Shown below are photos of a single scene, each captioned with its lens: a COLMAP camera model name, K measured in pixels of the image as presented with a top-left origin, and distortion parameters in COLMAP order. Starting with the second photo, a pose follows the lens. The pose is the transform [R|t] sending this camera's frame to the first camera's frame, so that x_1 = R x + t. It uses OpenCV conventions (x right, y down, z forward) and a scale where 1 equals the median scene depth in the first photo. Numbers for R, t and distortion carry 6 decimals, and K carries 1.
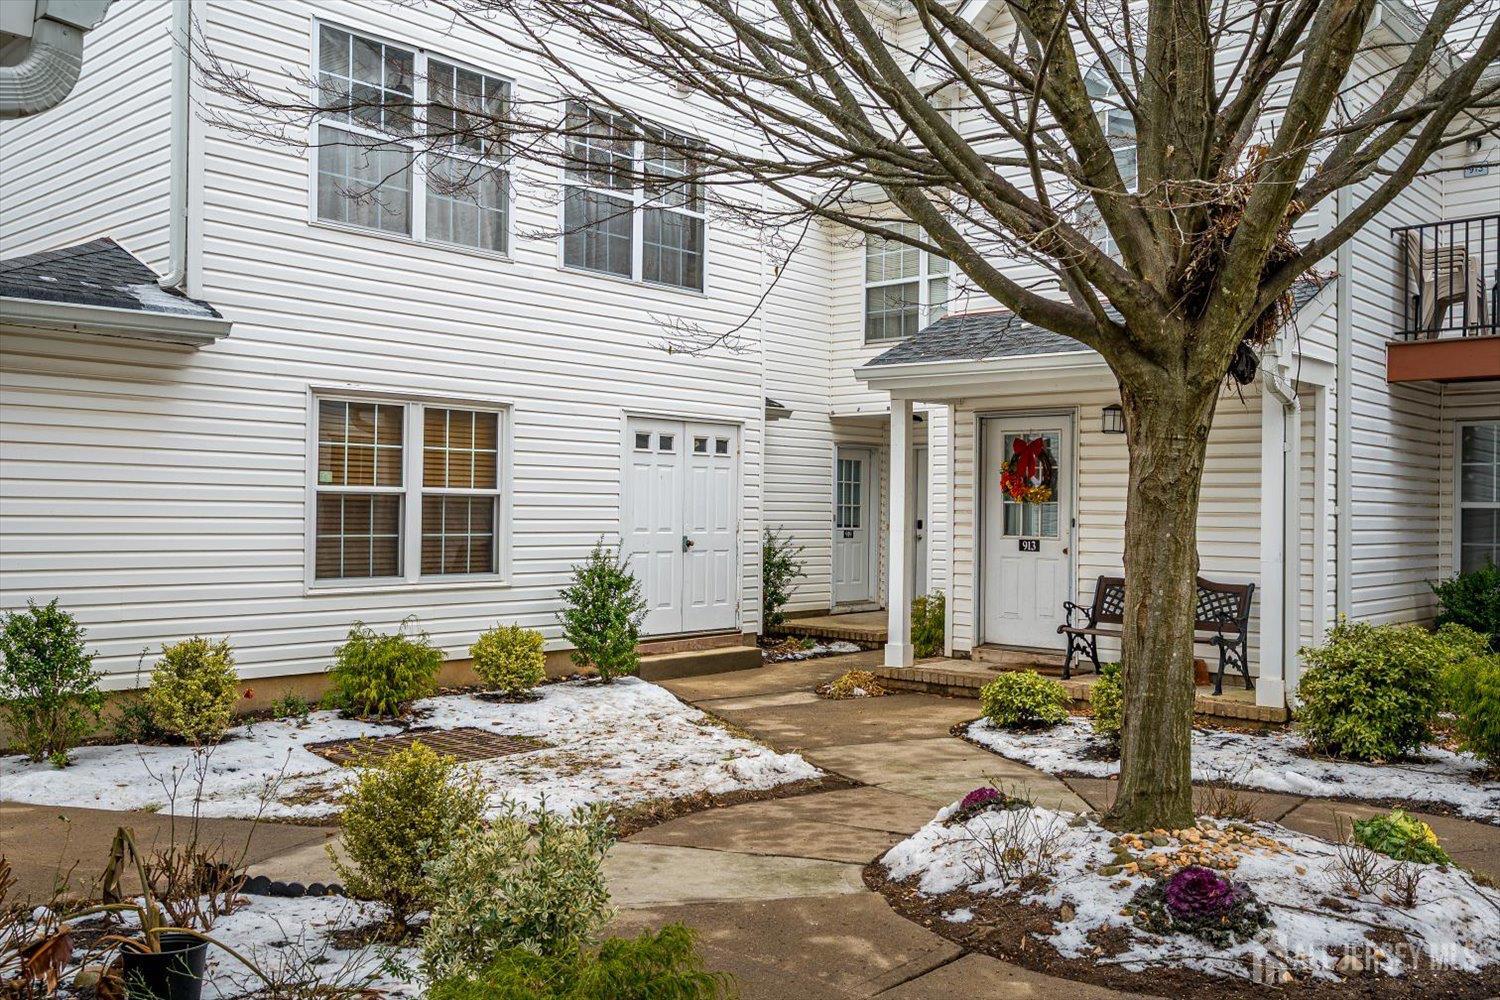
lens RADIAL K [[1318.5, 0, 750.0], [0, 1318.5, 500.0], [0, 0, 1]] dist [-0.000600, -0.000017]
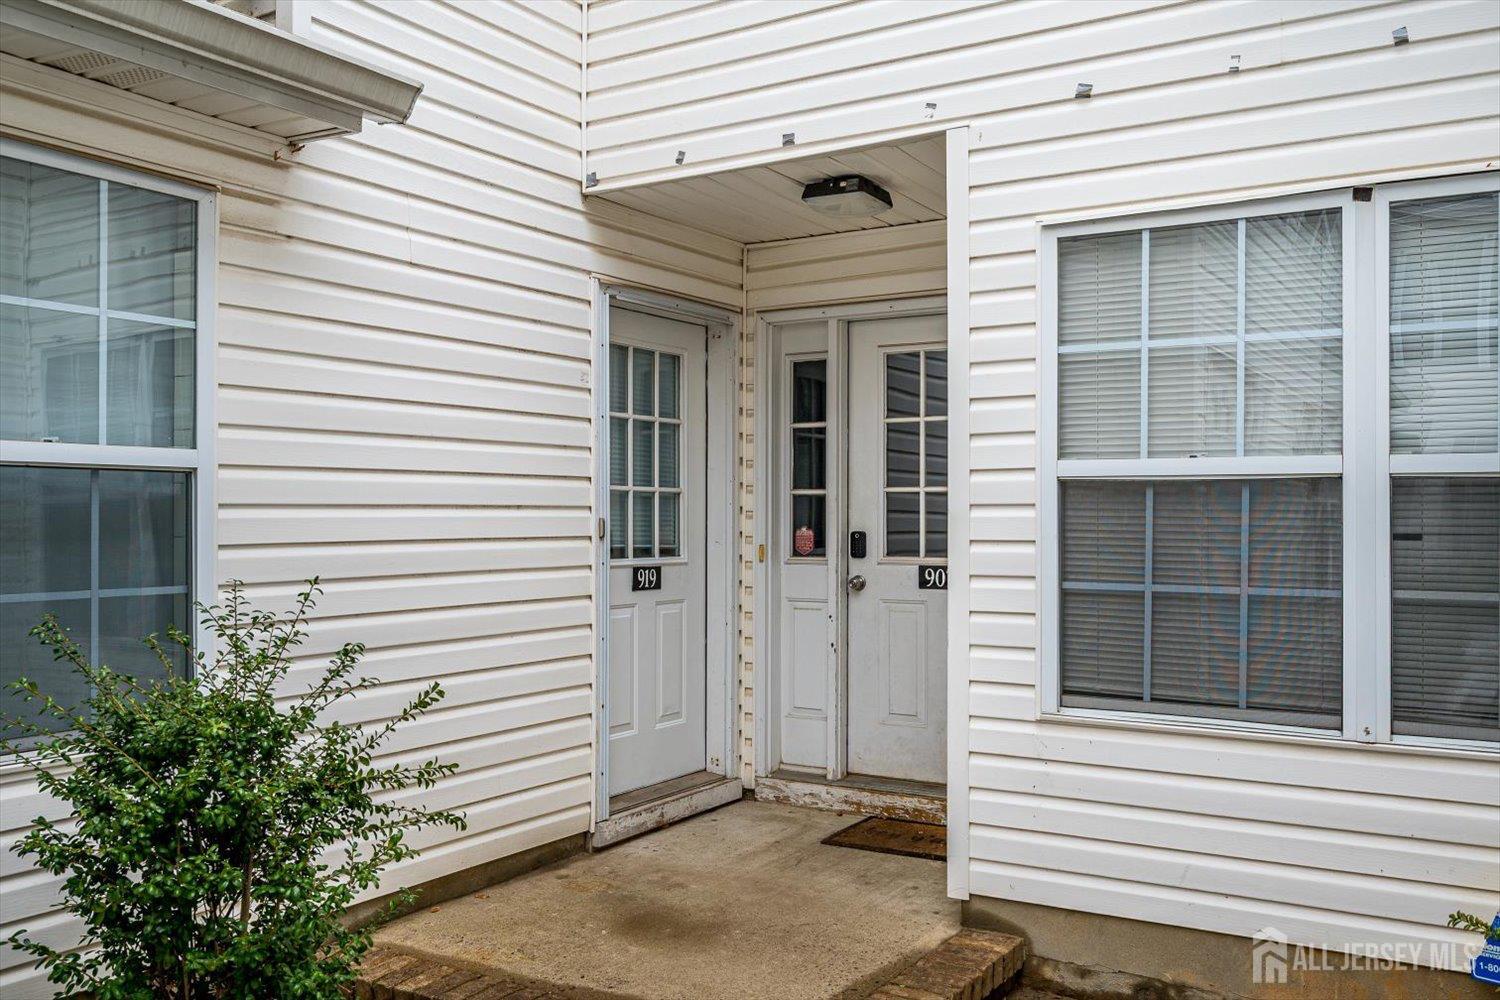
lens RADIAL K [[1318.5, 0, 750.0], [0, 1318.5, 500.0], [0, 0, 1]] dist [-0.000600, -0.000017]
pose [[0.985112, -0.010581, 0.171587, 0.045106], [0.010666, 0.999943, 0.000429, 0.006873], [-0.171582, 0.001407, 0.985169, 0.686909]]
